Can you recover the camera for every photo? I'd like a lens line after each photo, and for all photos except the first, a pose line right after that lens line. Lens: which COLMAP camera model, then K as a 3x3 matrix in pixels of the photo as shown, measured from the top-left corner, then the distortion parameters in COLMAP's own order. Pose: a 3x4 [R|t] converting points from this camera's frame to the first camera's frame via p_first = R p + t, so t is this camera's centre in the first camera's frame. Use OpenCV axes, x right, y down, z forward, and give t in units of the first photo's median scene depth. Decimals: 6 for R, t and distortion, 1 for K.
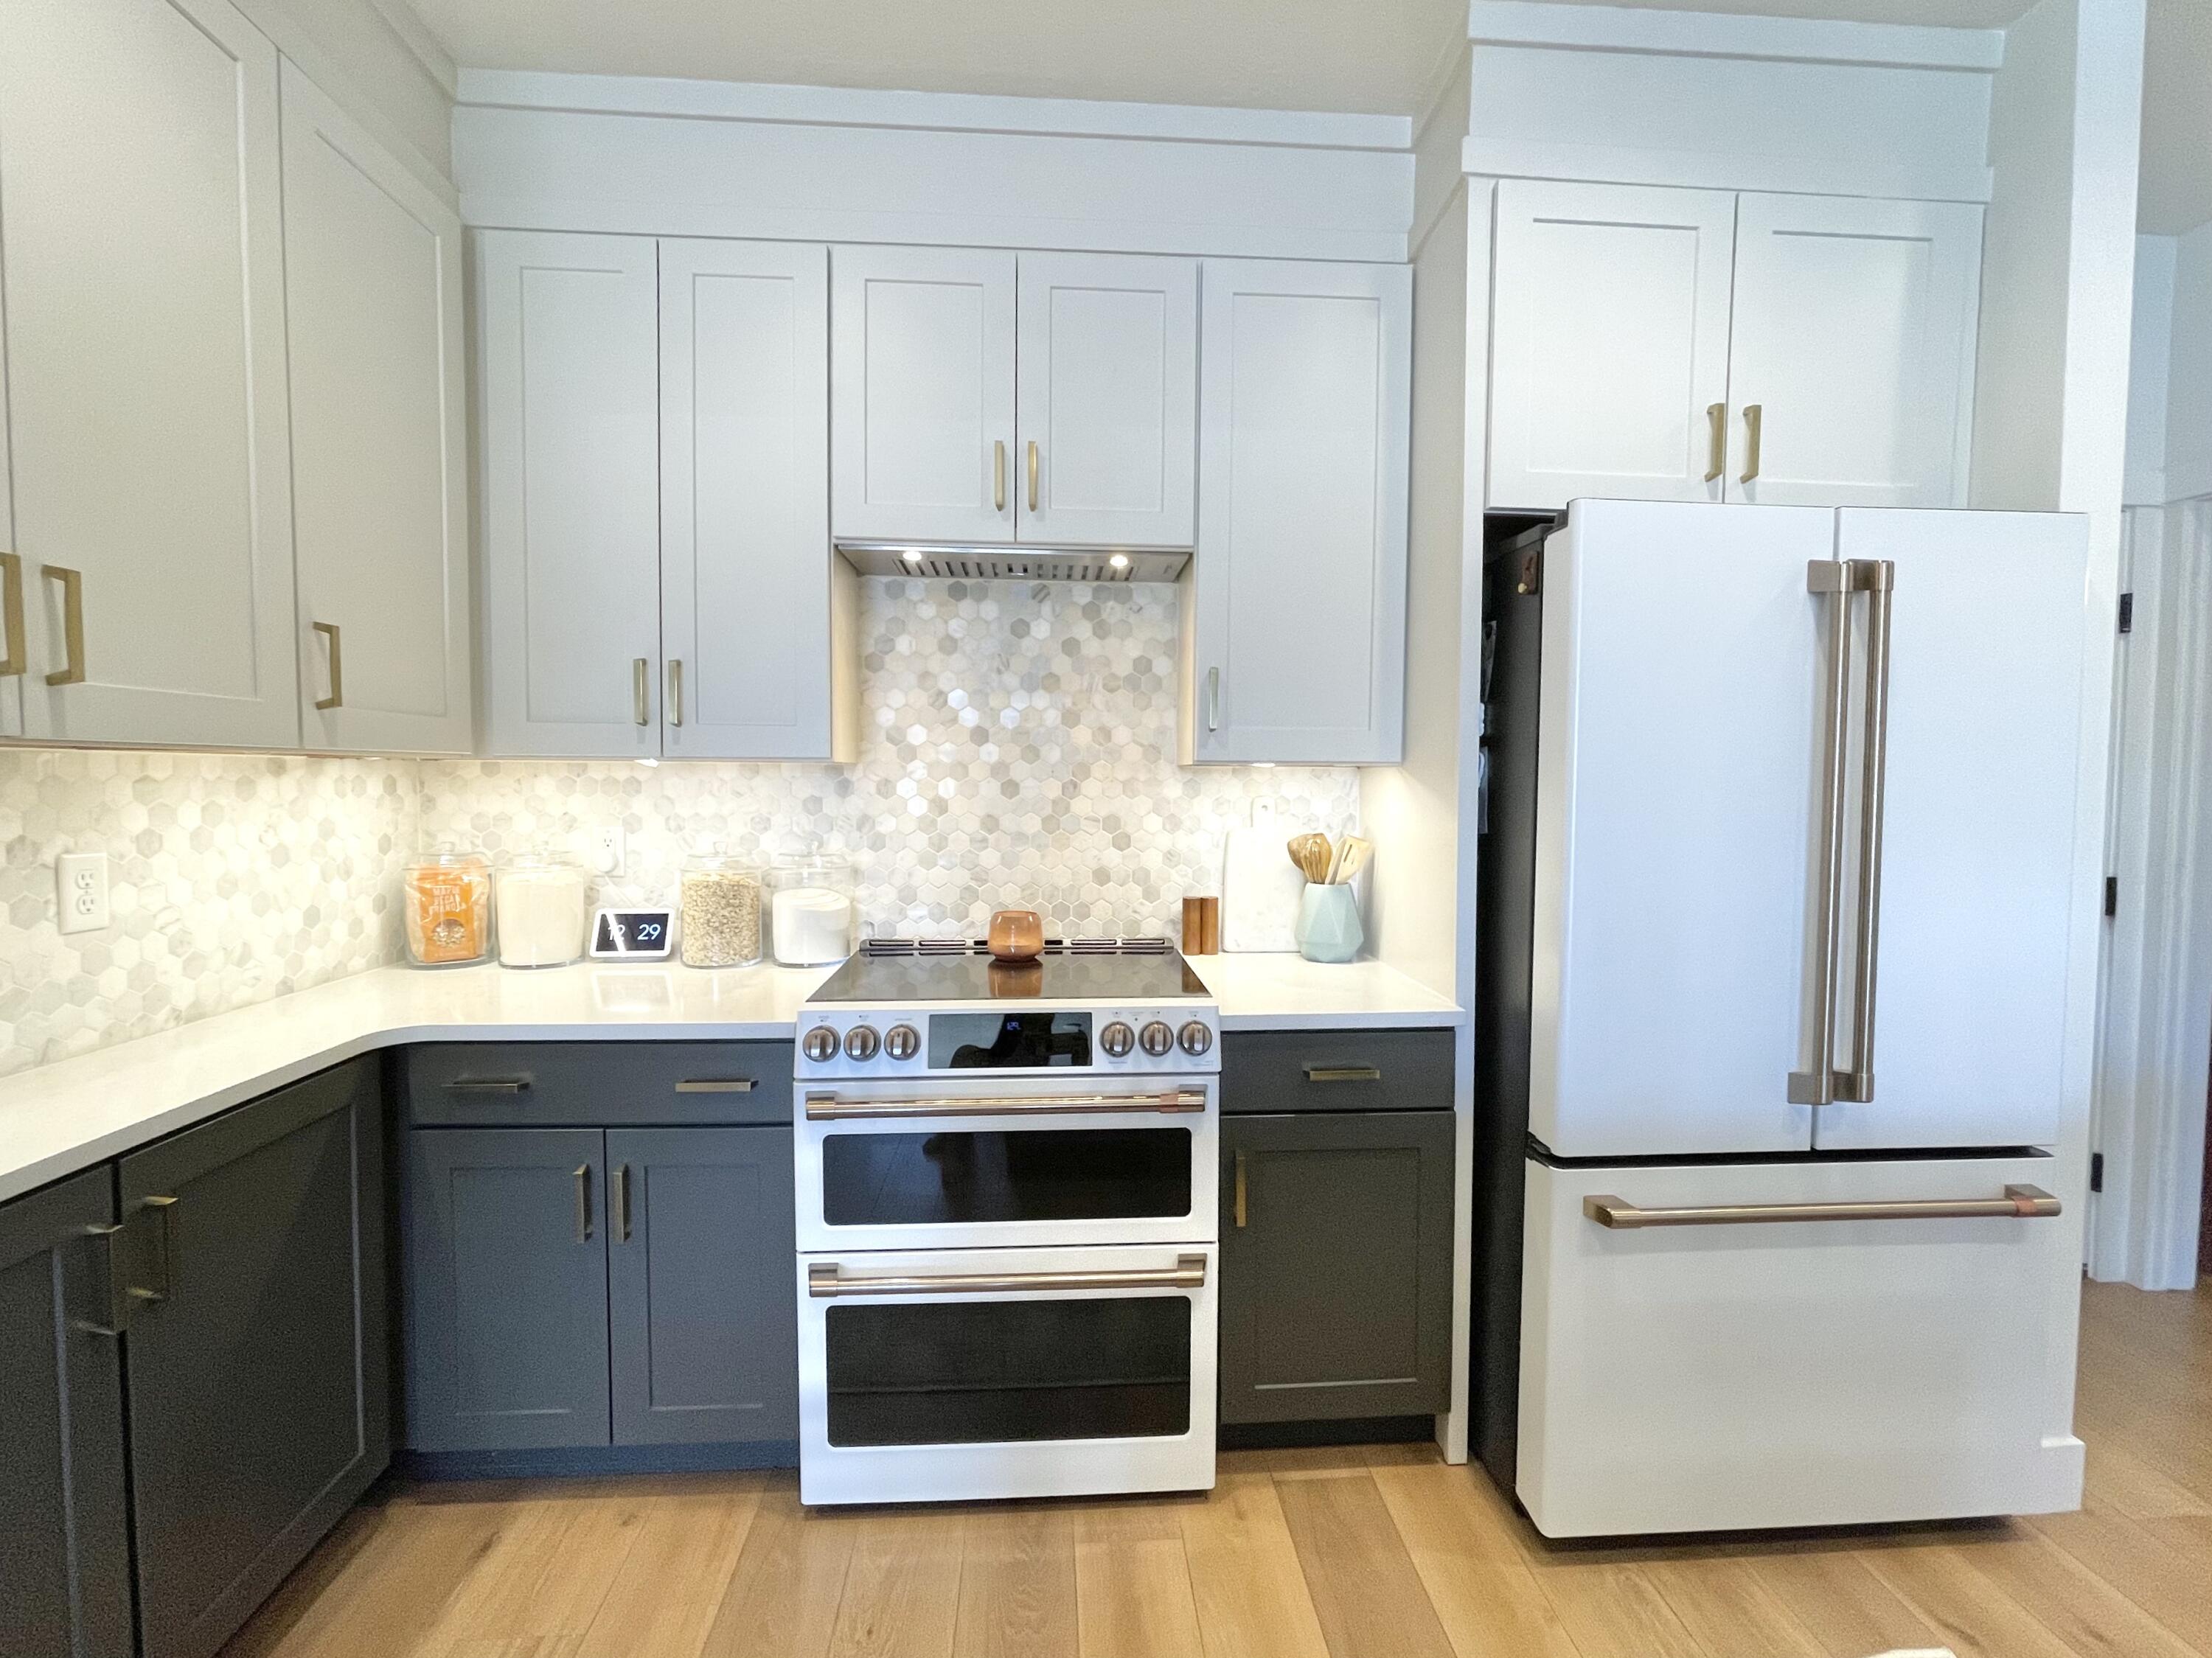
lens RADIAL K [[977.3, 0, 1103.1], [0, 977.3, 823.2], [0, 0, 1]] dist [-0.002020, -0.001387]
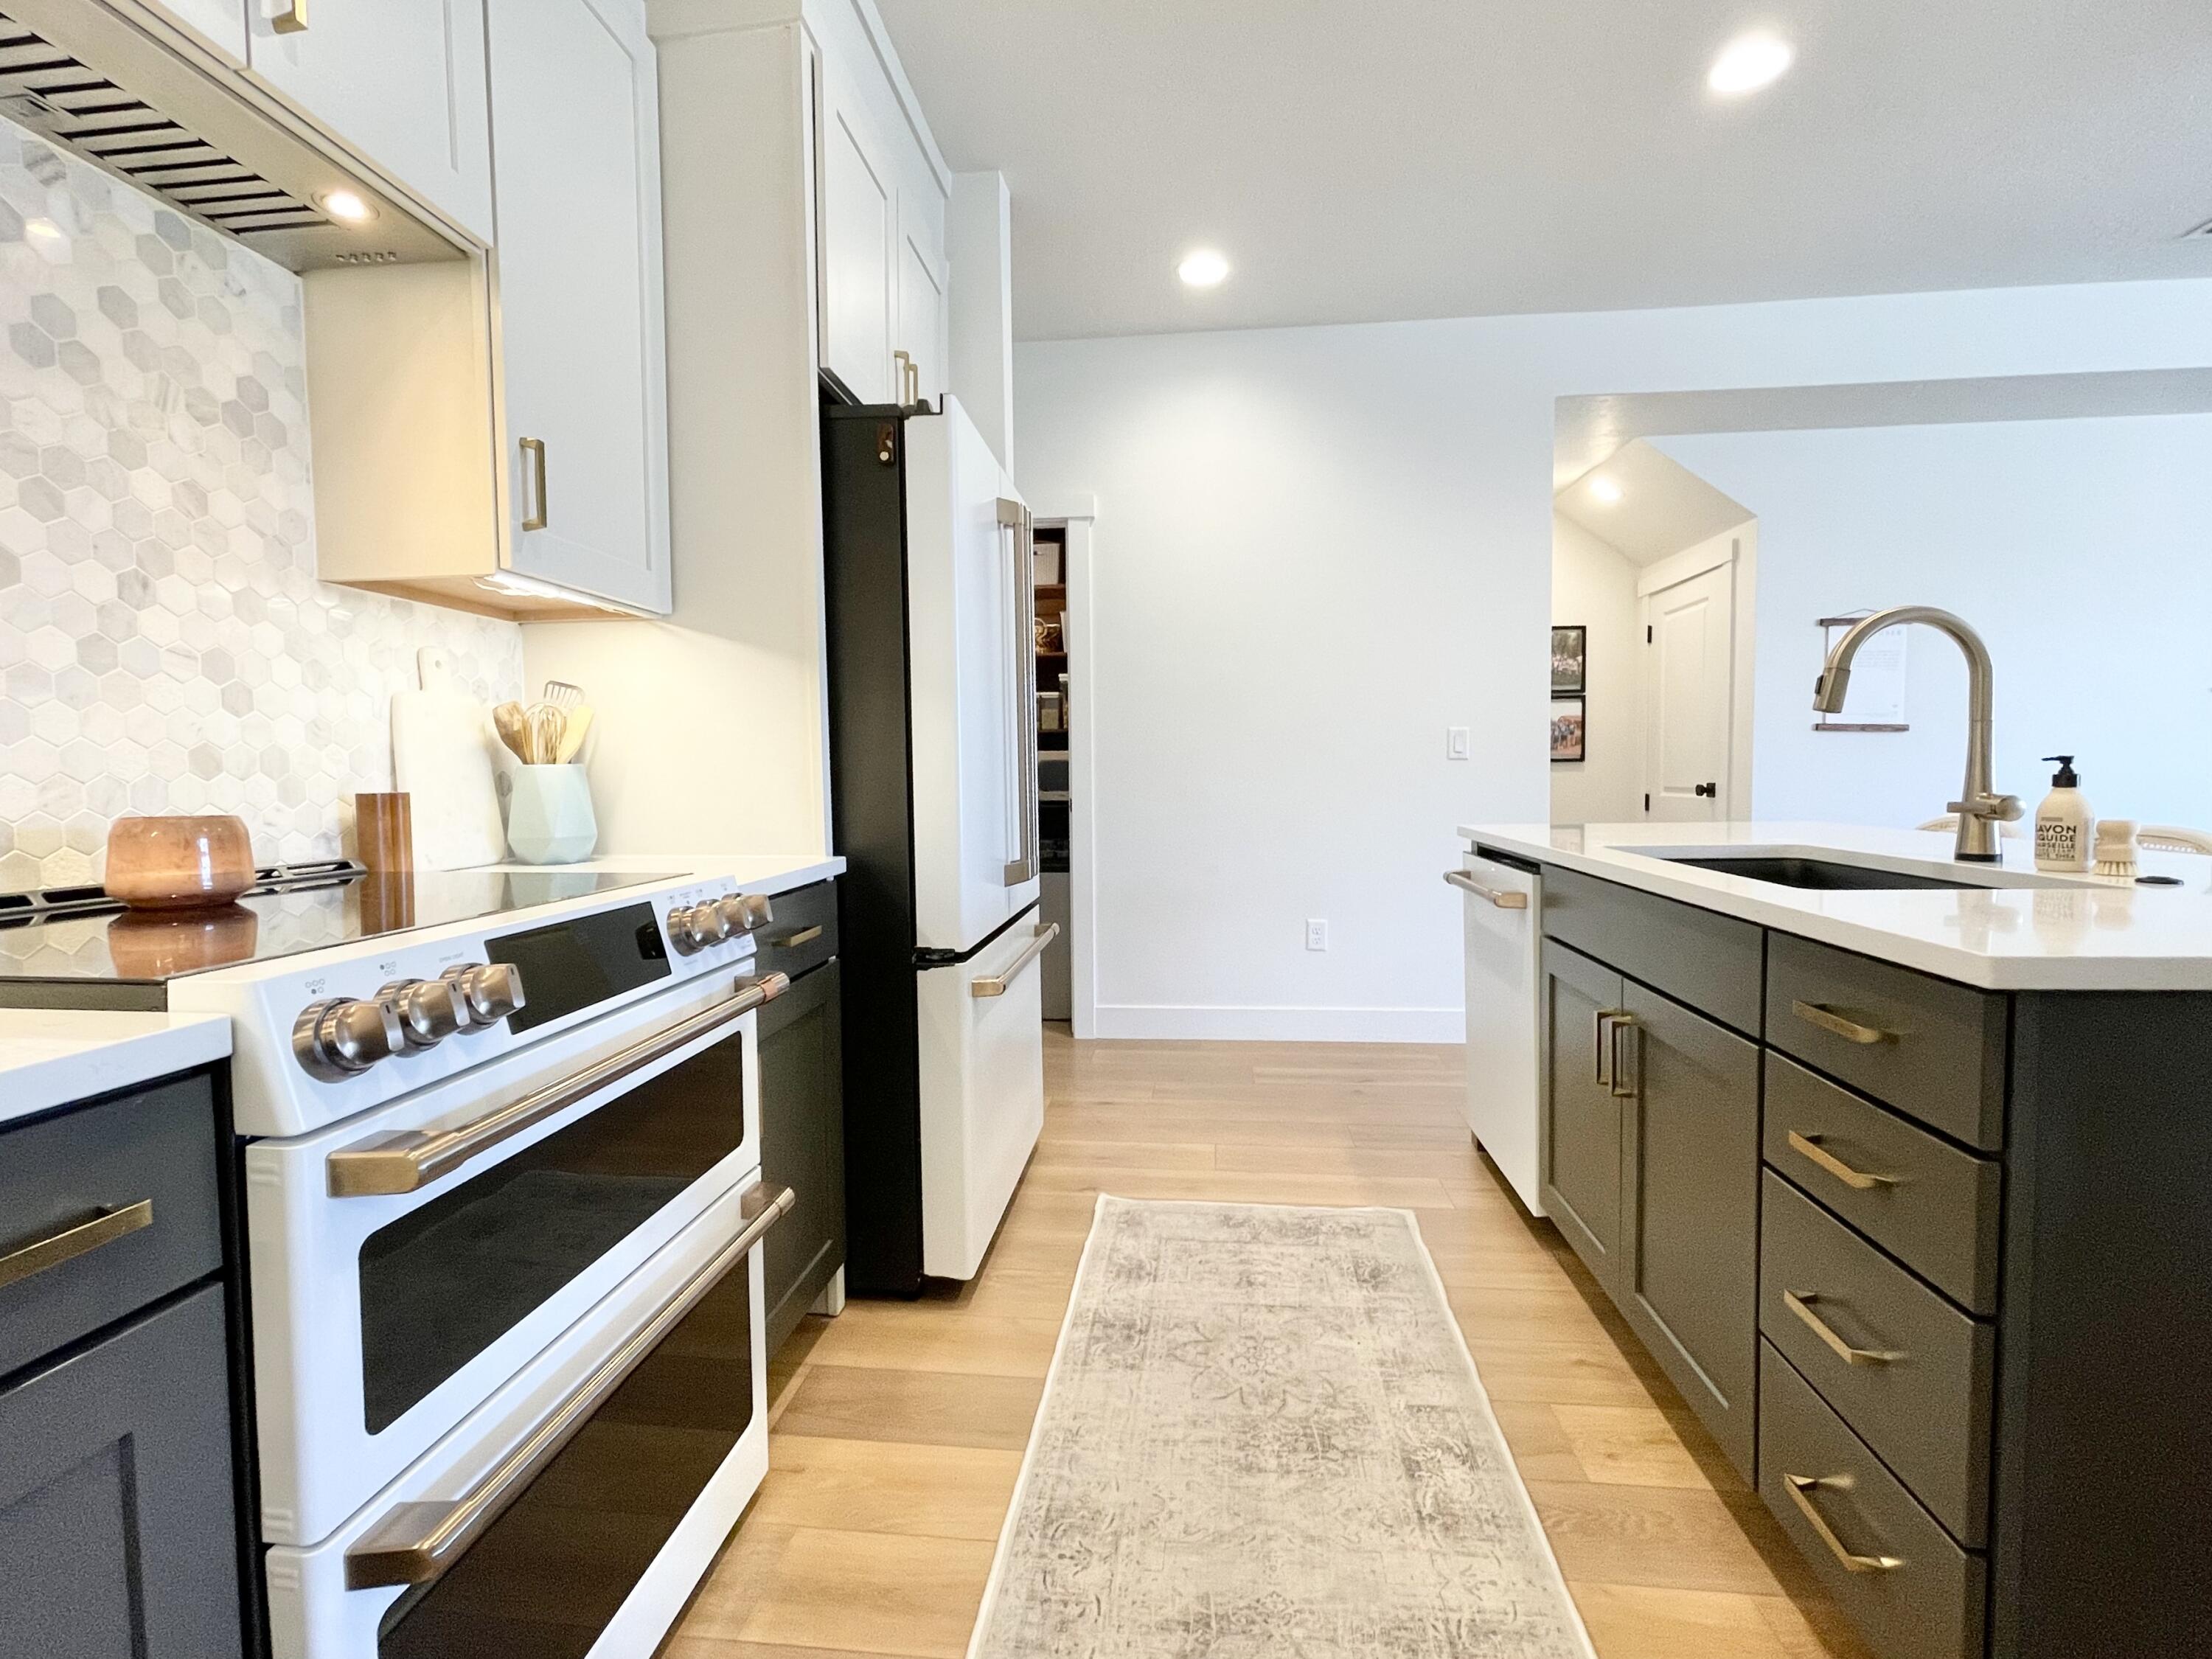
lens RADIAL K [[1016.1, 0, 1118.2], [0, 1016.1, 822.7], [0, 0, 1]] dist [0.003131, 0.000343]
pose [[0.158543, -0.058573, 0.985613, -0.515318], [0.060454, 0.996942, 0.049522, 0.097170], [-0.985500, 0.051733, 0.161599, 0.439477]]
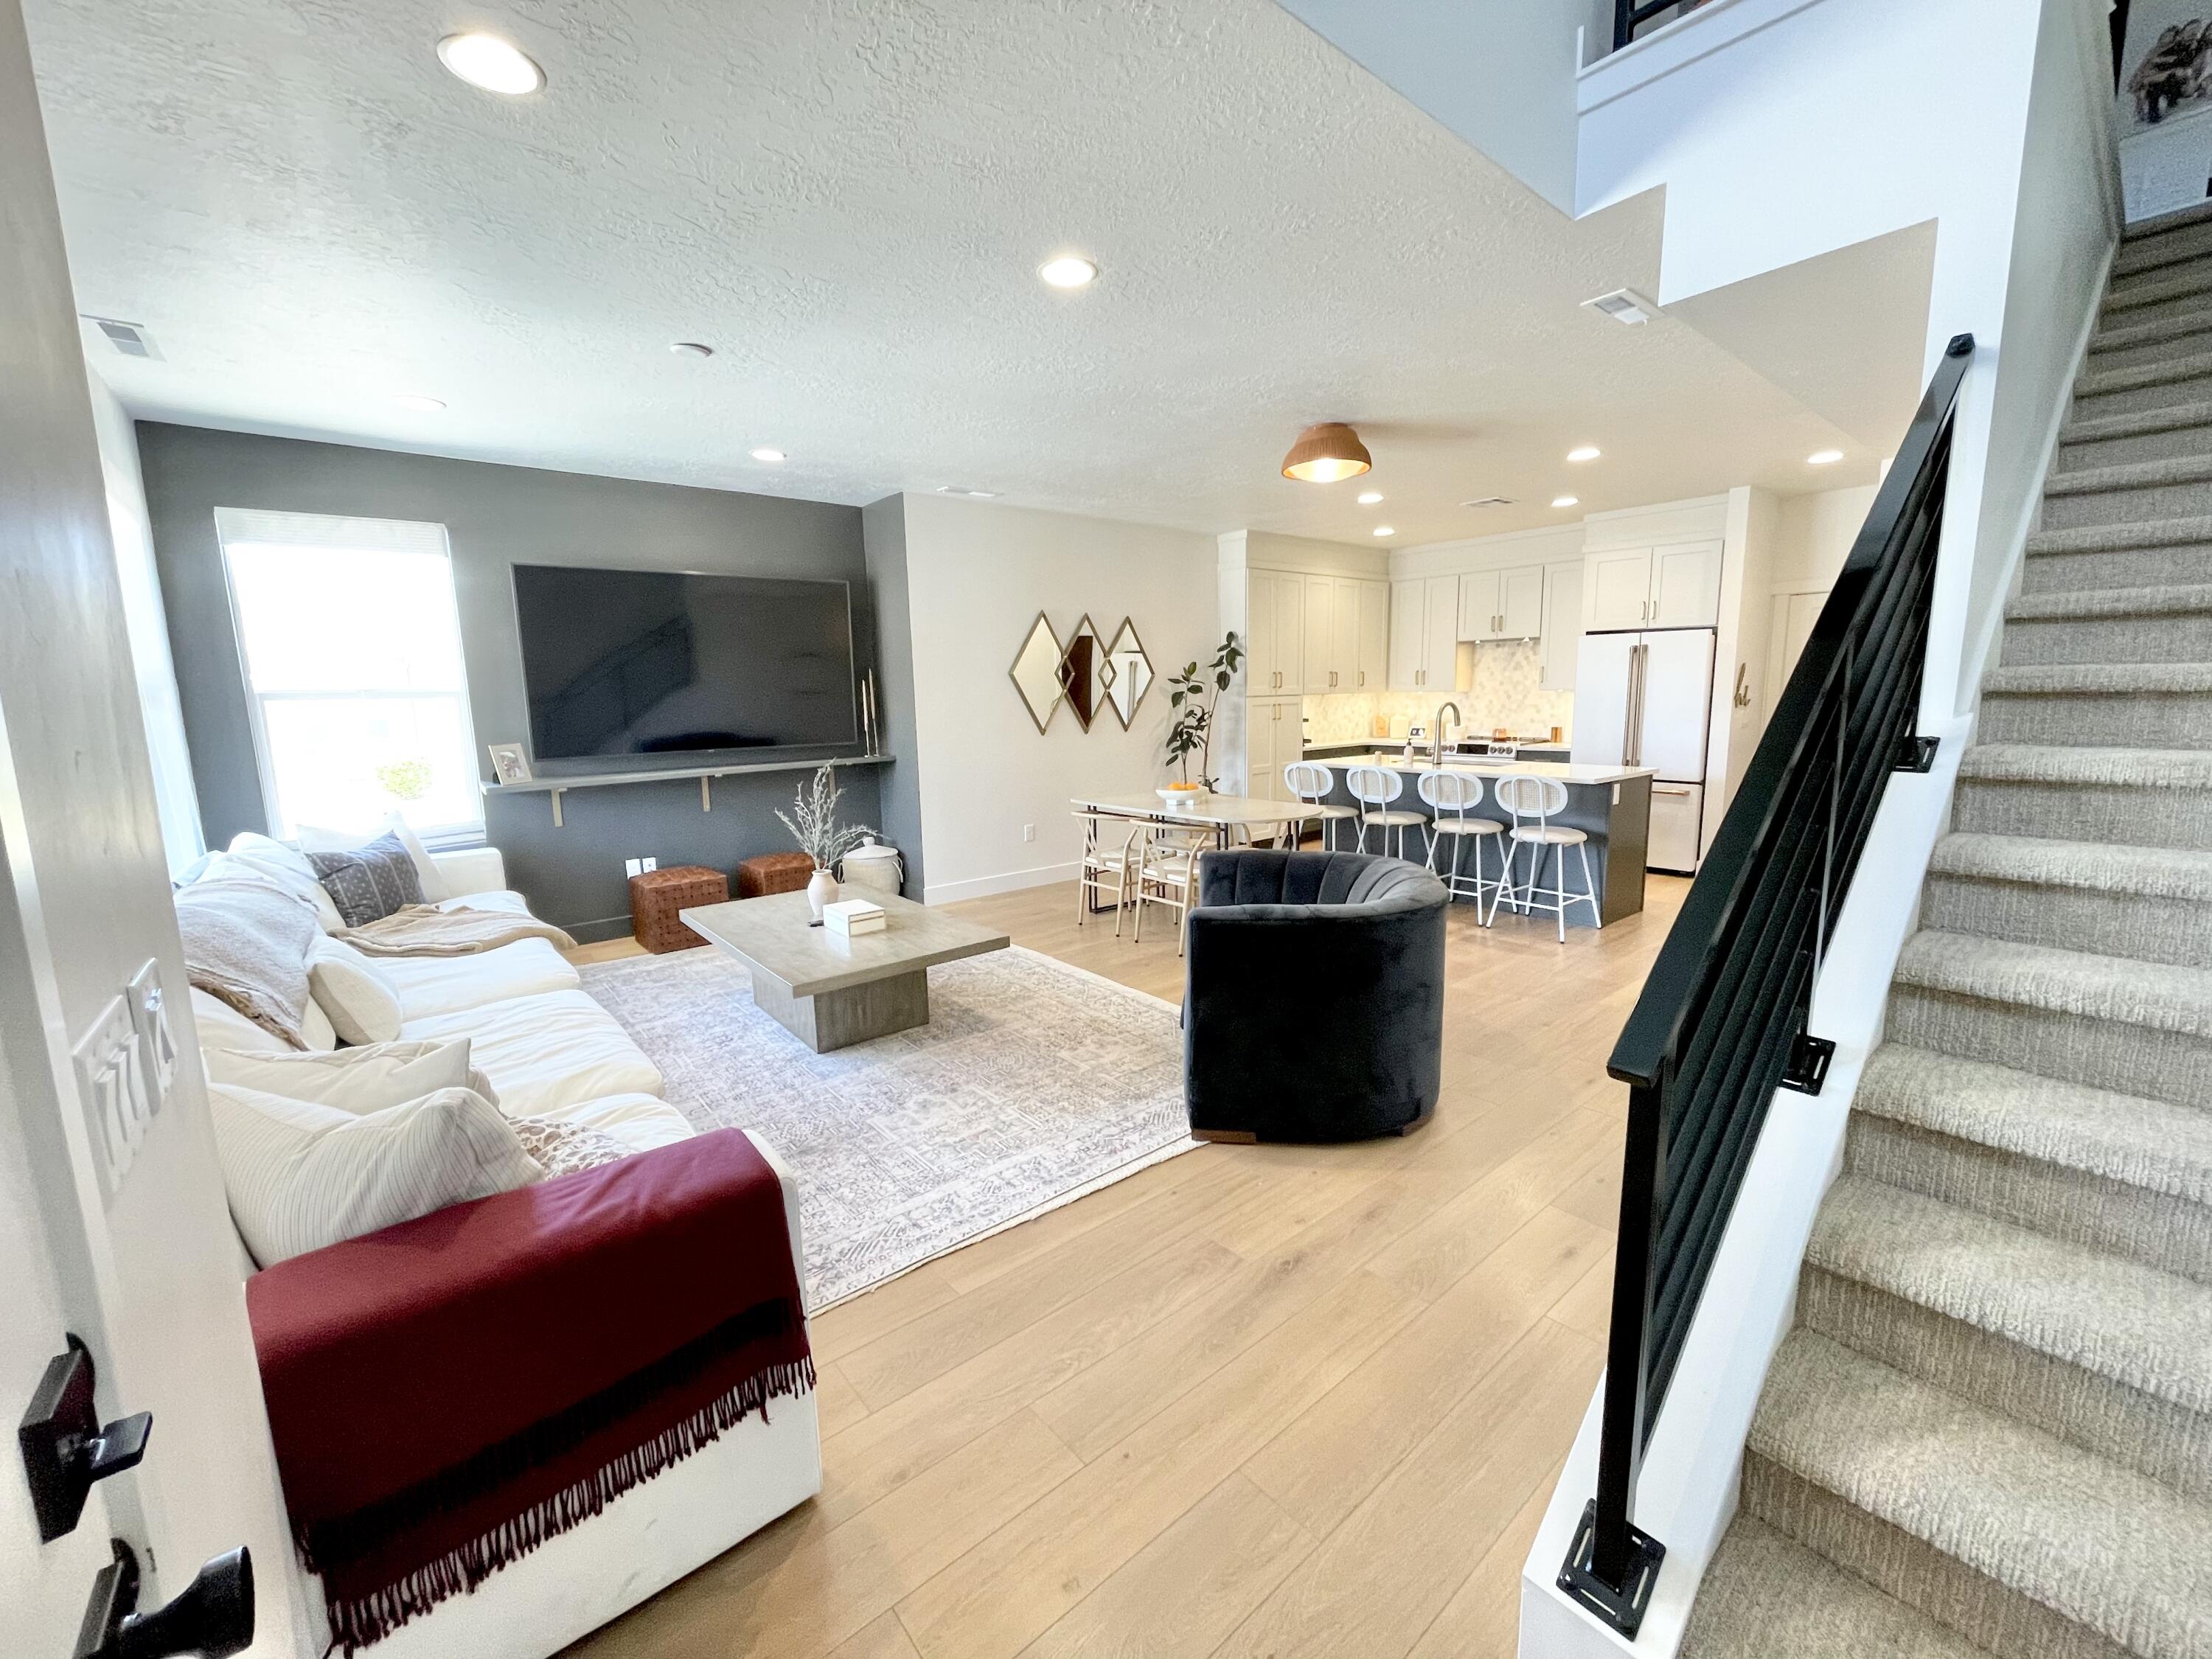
lens RADIAL K [[886.3, 0, 1101.3], [0, 886.3, 826.5], [0, 0, 1]] dist [-0.001197, -0.000665]
pose [[0.585078, 0.104628, -0.804200, 1.898833], [-0.013975, 0.992796, 0.118997, 0.080311], [0.810857, -0.058383, 0.582325, -2.442118]]
